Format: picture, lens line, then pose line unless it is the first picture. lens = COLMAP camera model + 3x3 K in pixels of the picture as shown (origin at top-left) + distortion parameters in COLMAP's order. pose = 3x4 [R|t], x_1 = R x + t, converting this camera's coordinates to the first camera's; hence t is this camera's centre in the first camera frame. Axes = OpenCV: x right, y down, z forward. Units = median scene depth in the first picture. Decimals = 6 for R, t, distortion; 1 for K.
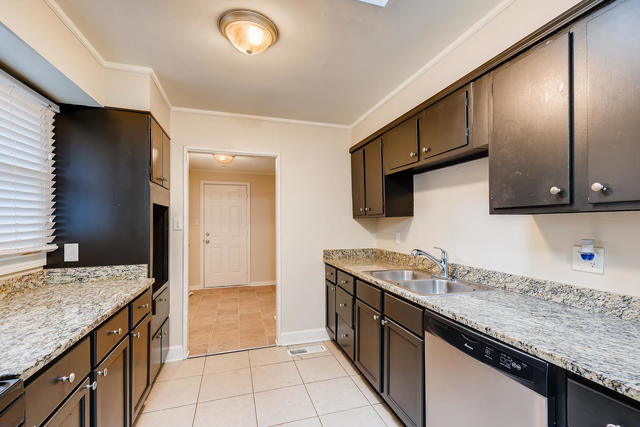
lens RADIAL K [[280.4, 0, 319.0], [0, 280.4, 222.7], [0, 0, 1]] dist [0.009871, -0.000286]
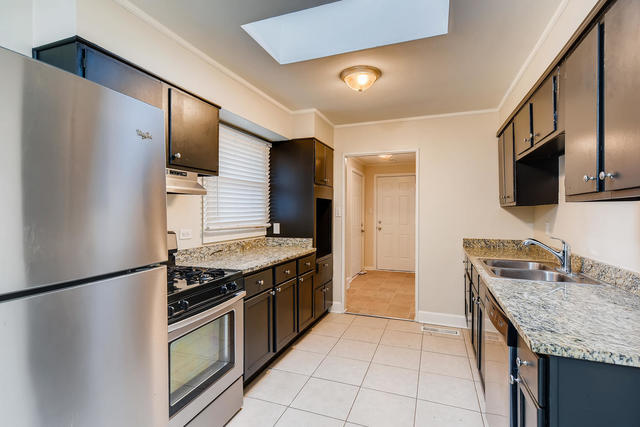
lens RADIAL K [[299.7, 0, 320.0], [0, 299.7, 213.5], [0, 0, 1]] dist [0.004383, 0.000493]
pose [[0.791359, 0.004701, -0.611334, 0.363053], [-0.002128, 0.999986, 0.004935, 0.004914], [0.611349, -0.002604, 0.791357, -0.224360]]
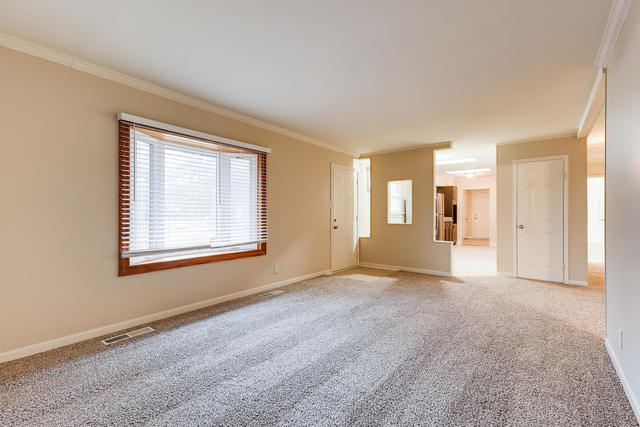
lens RADIAL K [[281.8, 0, 317.7], [0, 281.8, 214.1], [0, 0, 1]] dist [-0.000461, -0.000358]
pose [[0.562576, 0.000640, -0.826745, 1.932290], [0.002643, 0.999993, 0.002572, 0.066944], [0.826741, -0.003632, 0.562571, -3.356766]]
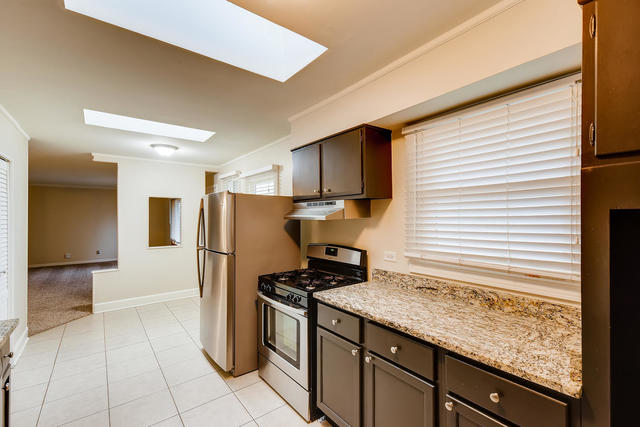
lens RADIAL K [[281.8, 0, 317.7], [0, 281.8, 214.1], [0, 0, 1]] dist [-0.000461, -0.000358]
pose [[-0.931728, 0.002488, -0.363149, -0.051475], [0.003610, 0.999991, -0.002410, -0.061193], [0.363139, -0.003557, -0.931728, 1.122383]]
